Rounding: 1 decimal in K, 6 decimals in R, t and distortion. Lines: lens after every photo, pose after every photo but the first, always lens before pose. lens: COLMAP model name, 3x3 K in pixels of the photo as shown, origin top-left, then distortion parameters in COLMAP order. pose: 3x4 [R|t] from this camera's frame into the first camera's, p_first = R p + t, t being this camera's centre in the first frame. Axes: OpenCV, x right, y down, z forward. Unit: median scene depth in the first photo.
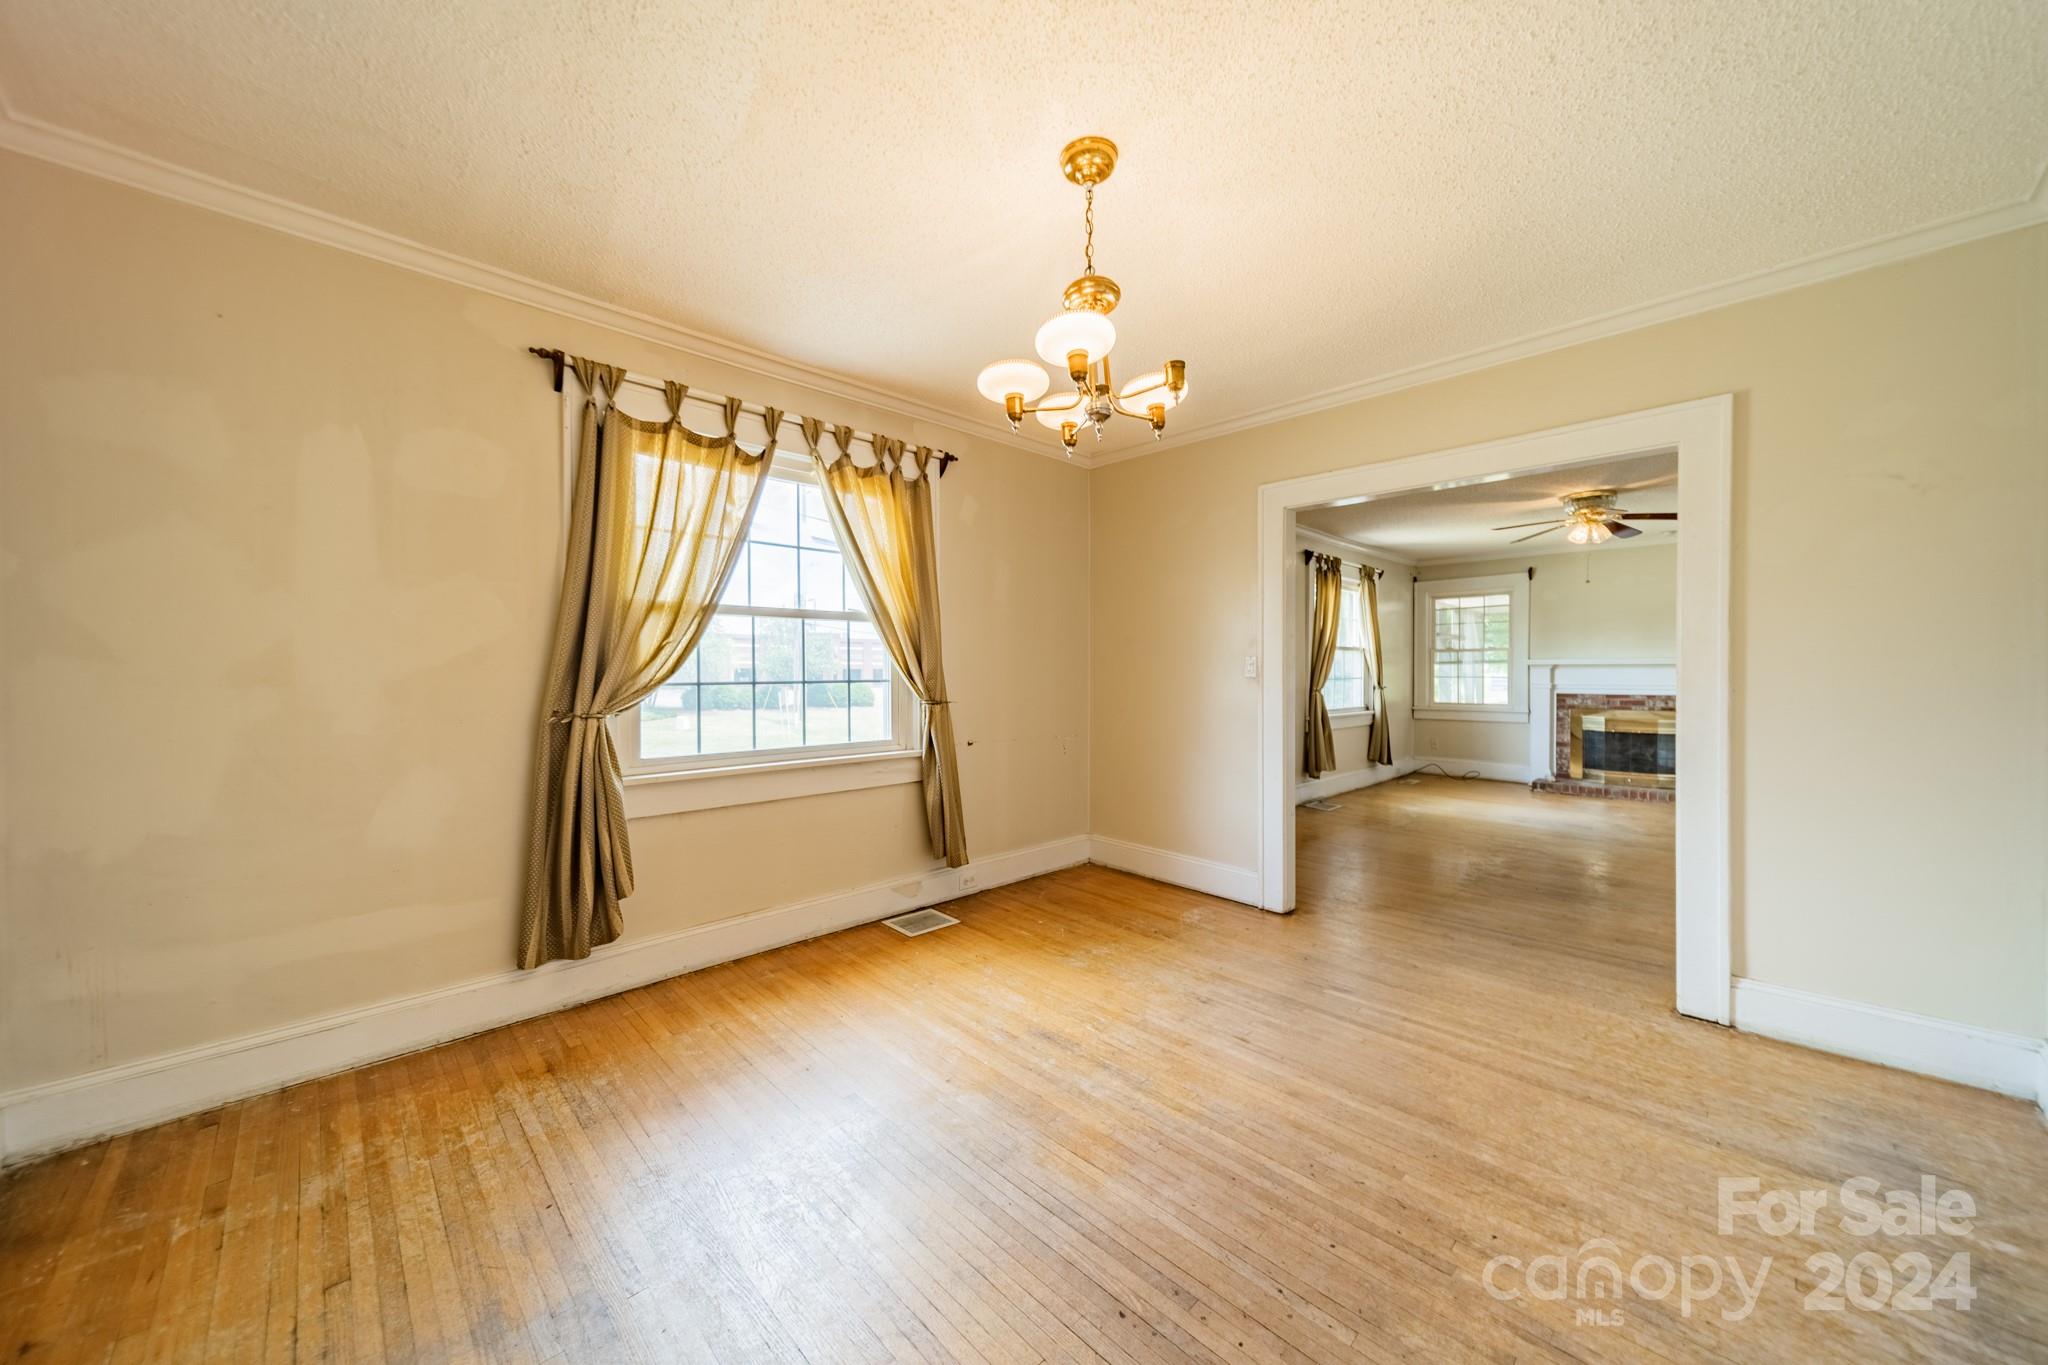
lens RADIAL K [[728.2, 0, 1027.7], [0, 728.2, 679.1], [0, 0, 1]] dist [-0.001313, -0.000002]
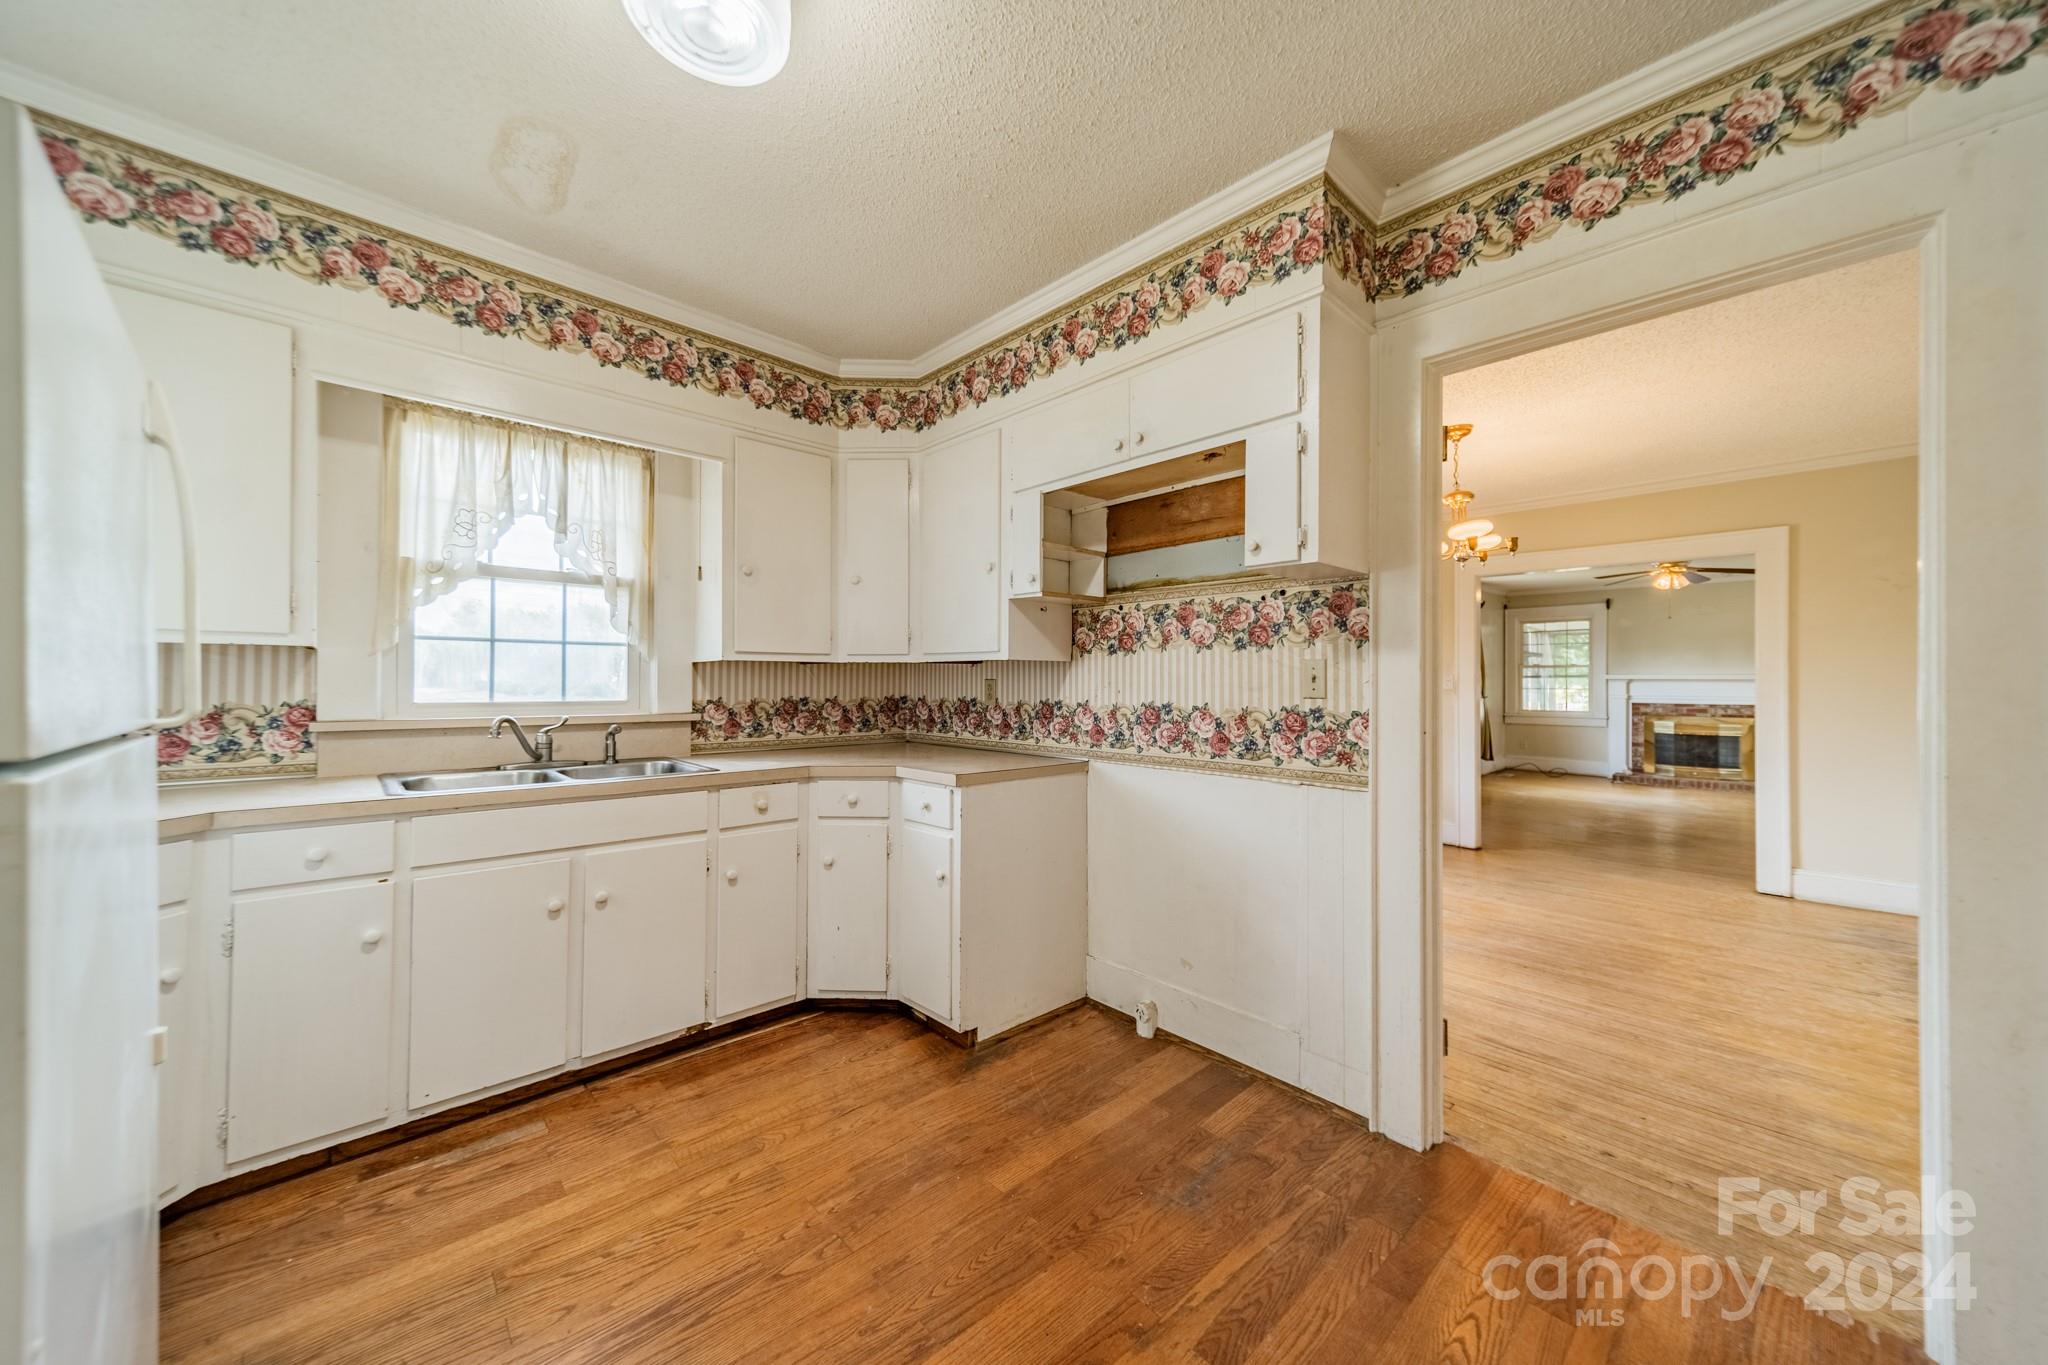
lens RADIAL K [[728.2, 0, 1019.1], [0, 728.2, 680.1], [0, 0, 1]] dist [-0.001313, -0.000002]
pose [[0.999427, 0.002119, -0.033771, -0.264693], [-0.002521, 0.999926, -0.011863, -0.001165], [0.033743, 0.011942, 0.999359, -0.259475]]
